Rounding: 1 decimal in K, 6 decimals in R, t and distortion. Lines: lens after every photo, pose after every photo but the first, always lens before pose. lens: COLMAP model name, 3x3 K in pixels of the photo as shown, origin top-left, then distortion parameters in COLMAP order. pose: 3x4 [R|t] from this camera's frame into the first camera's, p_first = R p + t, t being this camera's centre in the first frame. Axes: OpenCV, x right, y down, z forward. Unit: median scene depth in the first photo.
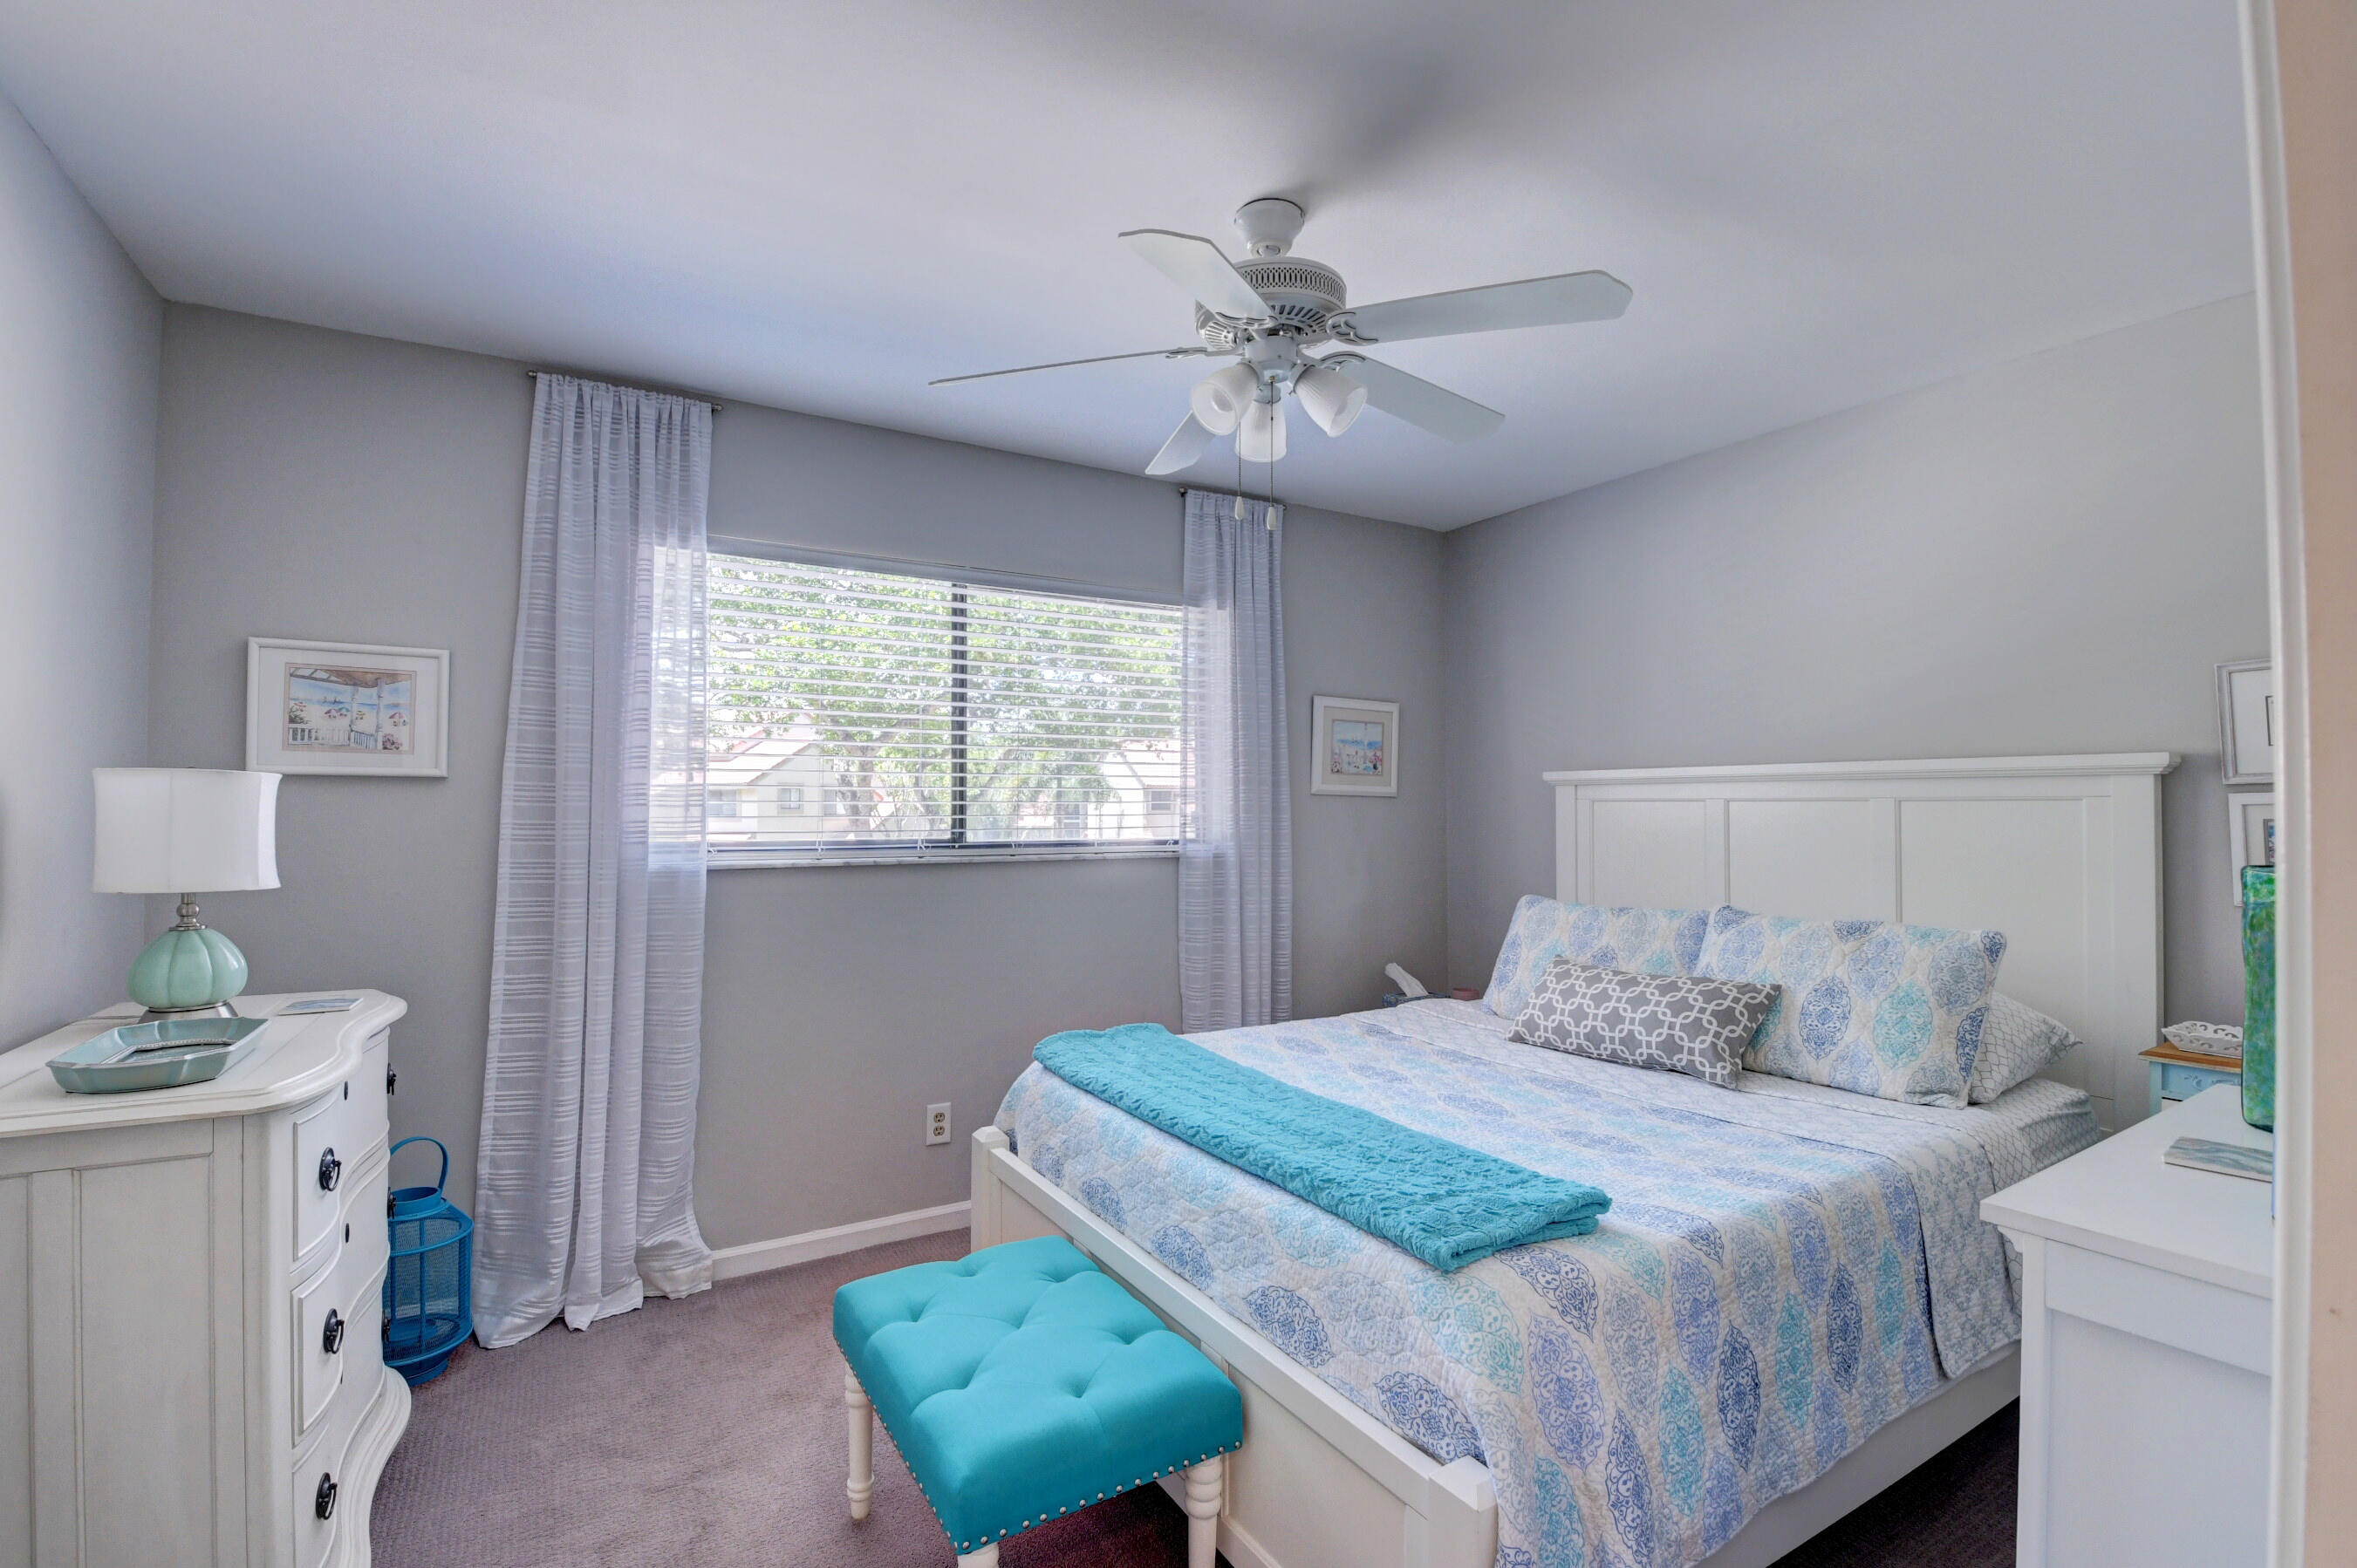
lens RADIAL K [[1045.3, 0, 1176.5], [0, 1045.3, 781.4], [0, 0, 1]] dist [-0.000354, -0.015230]
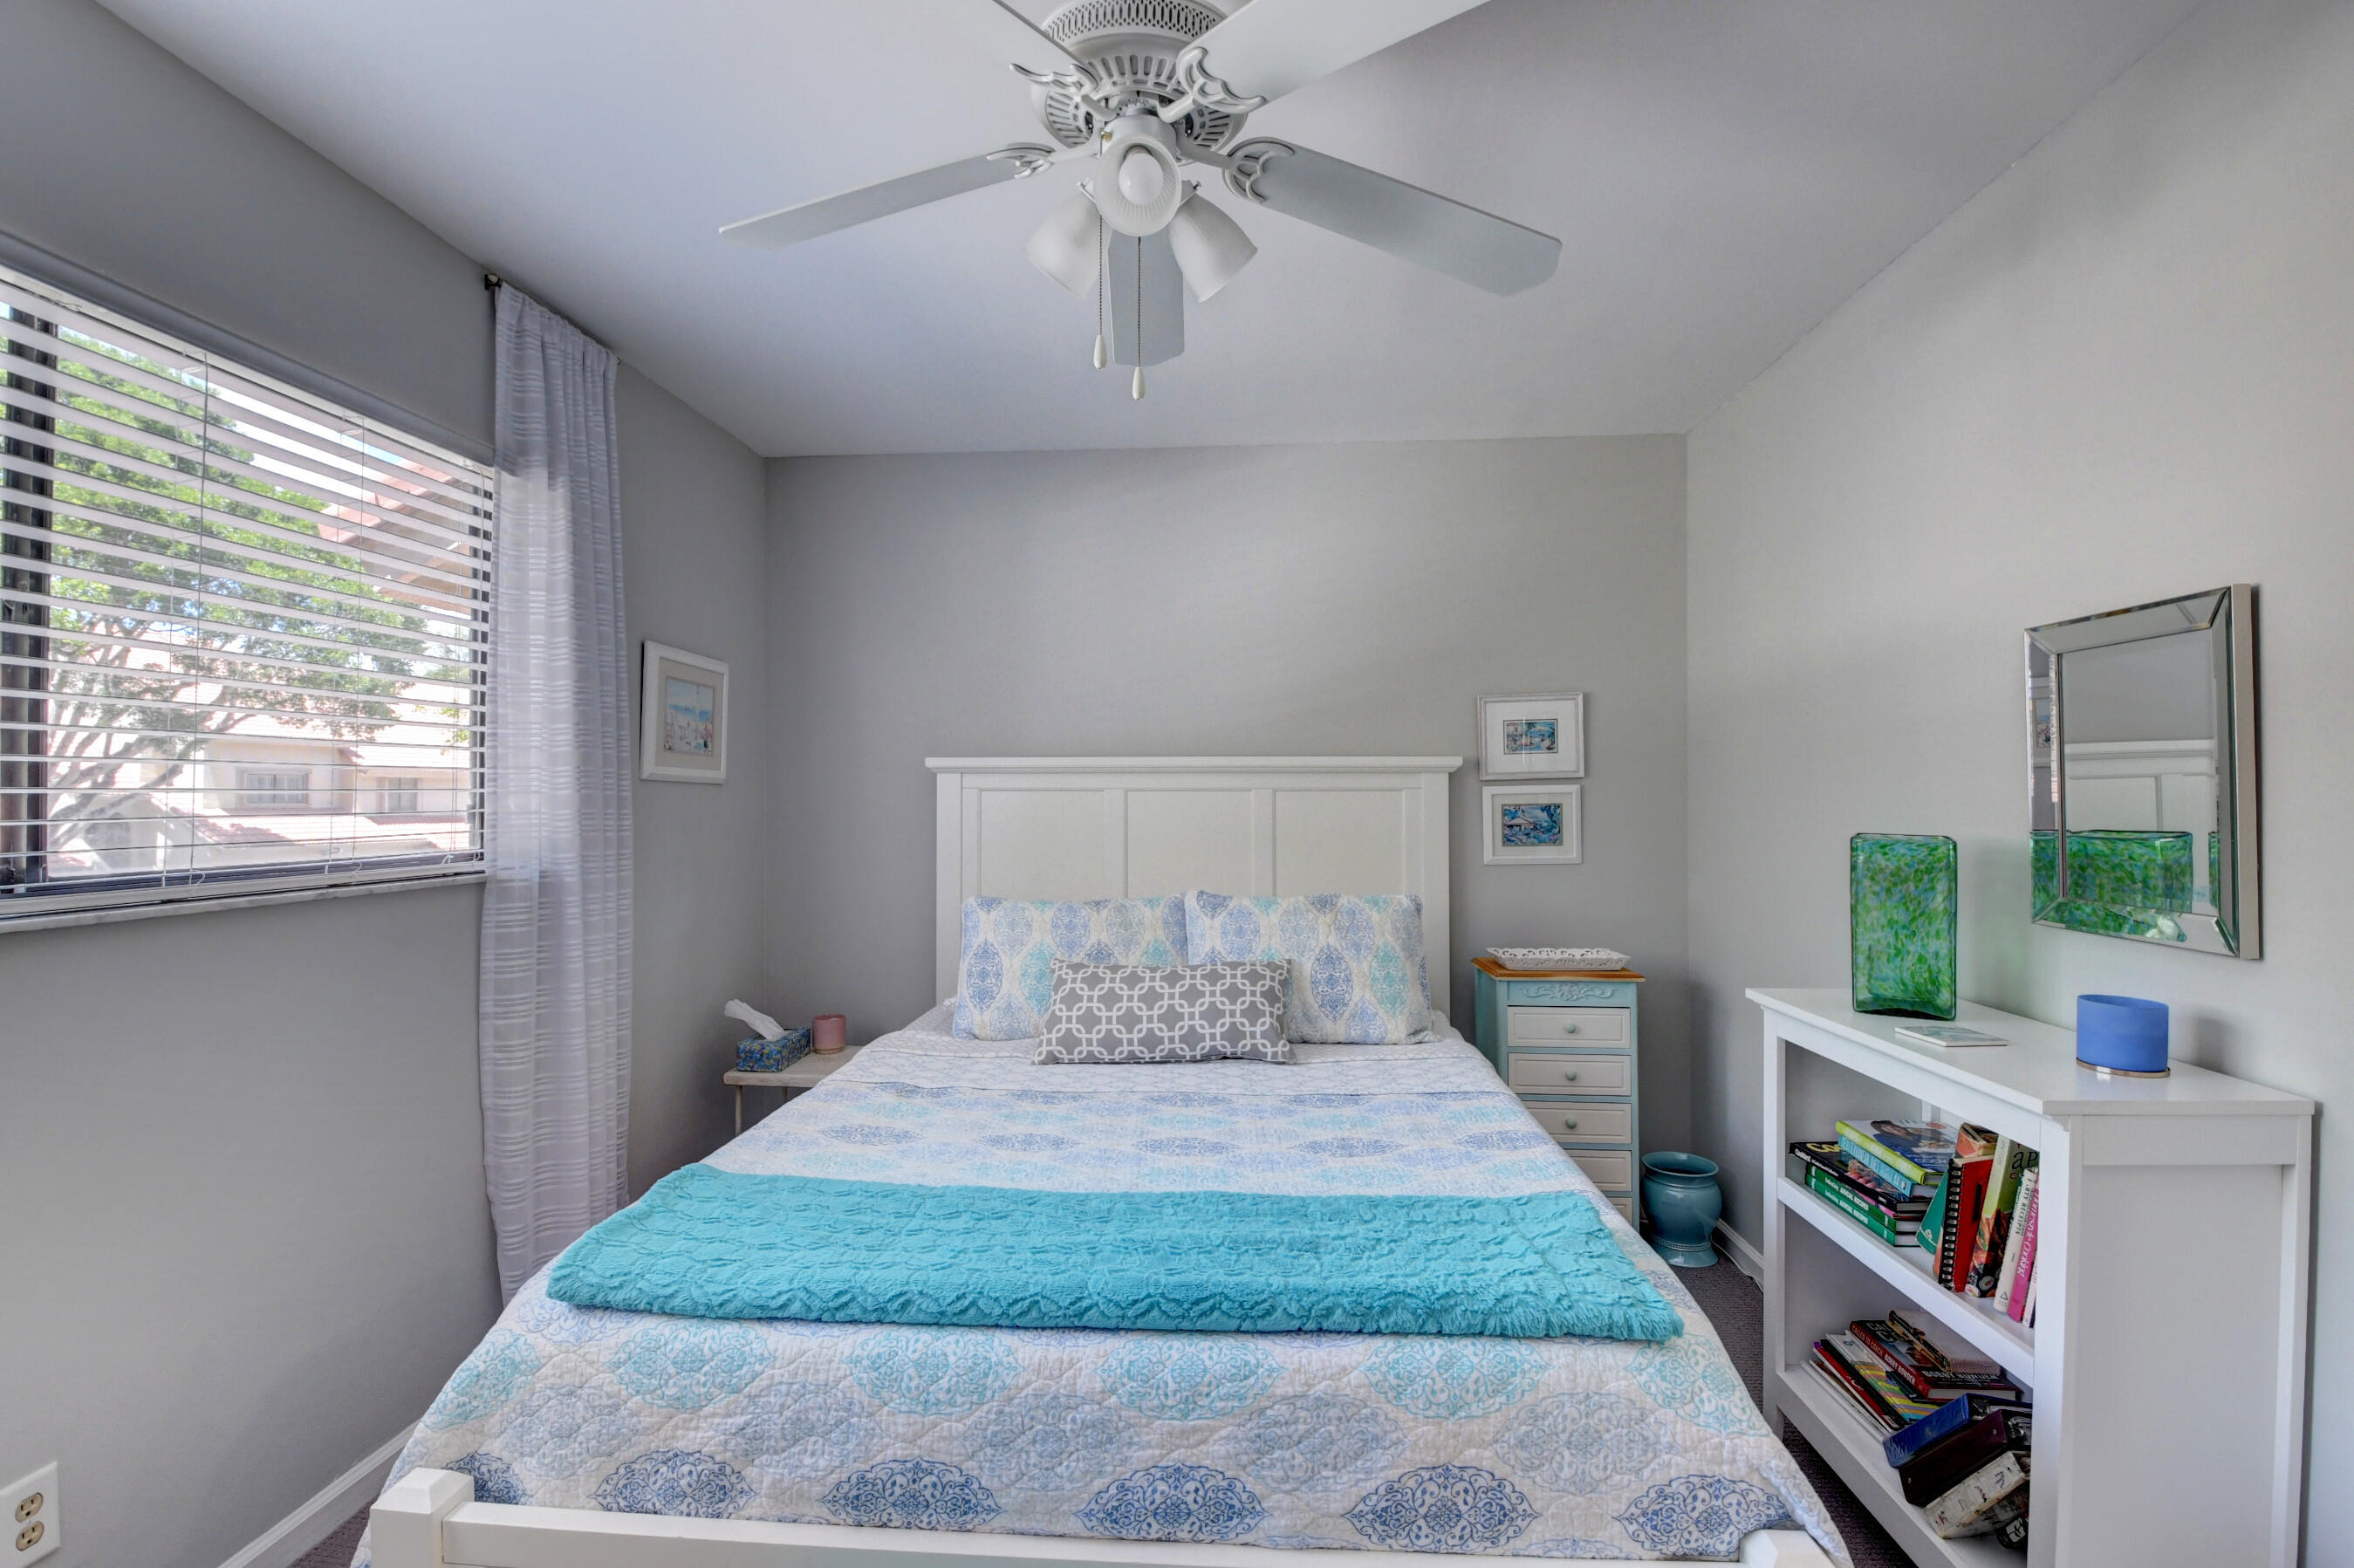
lens RADIAL K [[1034.0, 0, 1173.4], [0, 1034.0, 785.5], [0, 0, 1]] dist [0.026396, -0.040241]
pose [[0.575386, 0.004911, 0.817868, -0.374987], [-0.018254, 0.999810, 0.006839, 0.007693], [-0.817679, -0.018865, 0.575366, 0.471668]]
